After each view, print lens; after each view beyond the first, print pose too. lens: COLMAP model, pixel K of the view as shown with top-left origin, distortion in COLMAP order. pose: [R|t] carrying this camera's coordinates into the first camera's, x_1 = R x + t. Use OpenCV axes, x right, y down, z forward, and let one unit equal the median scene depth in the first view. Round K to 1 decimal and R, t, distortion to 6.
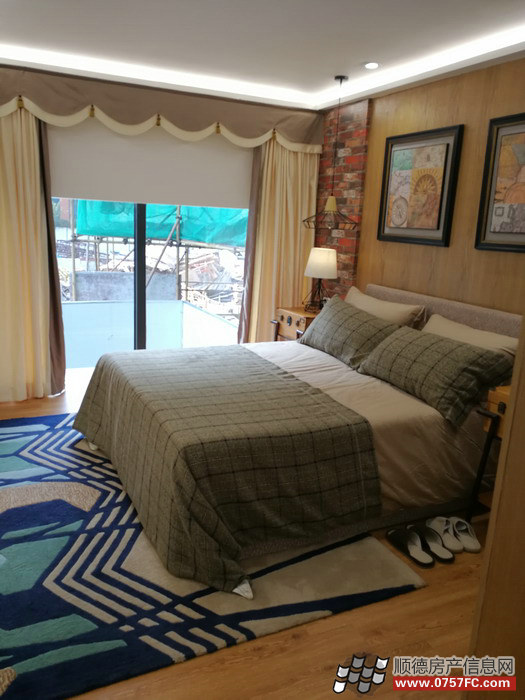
lens RADIAL K [[568.1, 0, 262.5], [0, 568.1, 350.0], [0, 0, 1]] dist [0.041052, -0.052882]
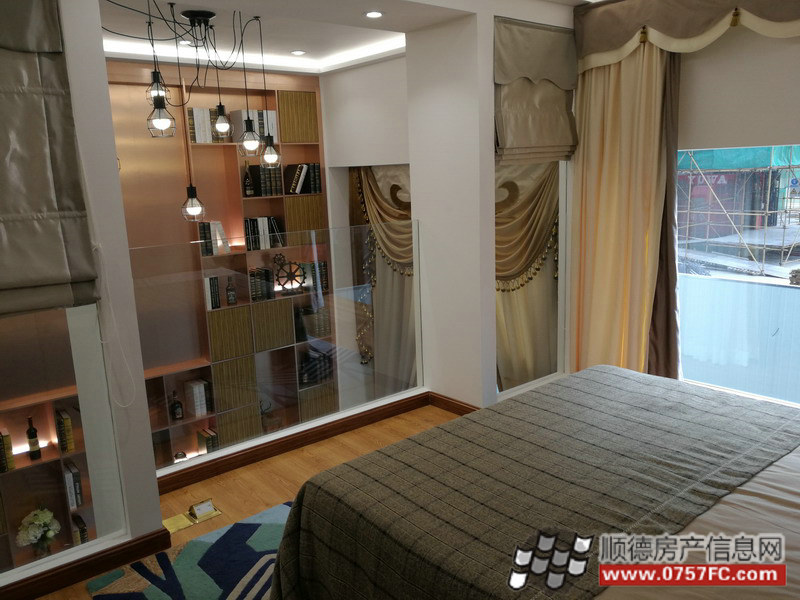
lens RADIAL K [[644.0, 0, 400.5], [0, 644.0, 298.4], [0, 0, 1]] dist [0.041969, -0.059783]
pose [[0.252015, 0.133113, -0.958525, 0.454630], [-0.173394, 0.980676, 0.090601, -0.112129], [0.952063, 0.143370, 0.270226, 0.555275]]
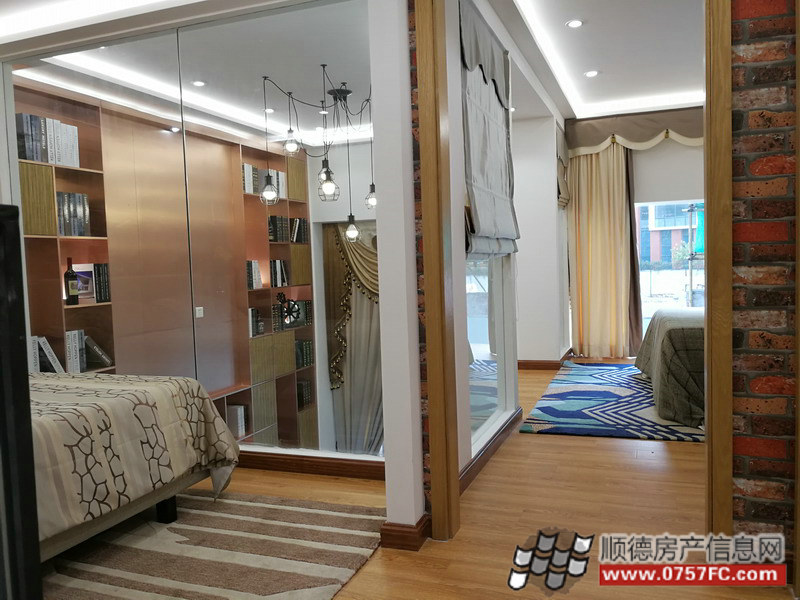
lens RADIAL K [[649.2, 0, 396.5], [0, 649.2, 304.6], [0, 0, 1]] dist [0.041052, -0.052882]
pose [[0.696961, -0.023102, -0.716737, 0.397986], [-0.097329, 0.987185, -0.126462, 0.258633], [0.710473, 0.157898, 0.685781, -0.479267]]
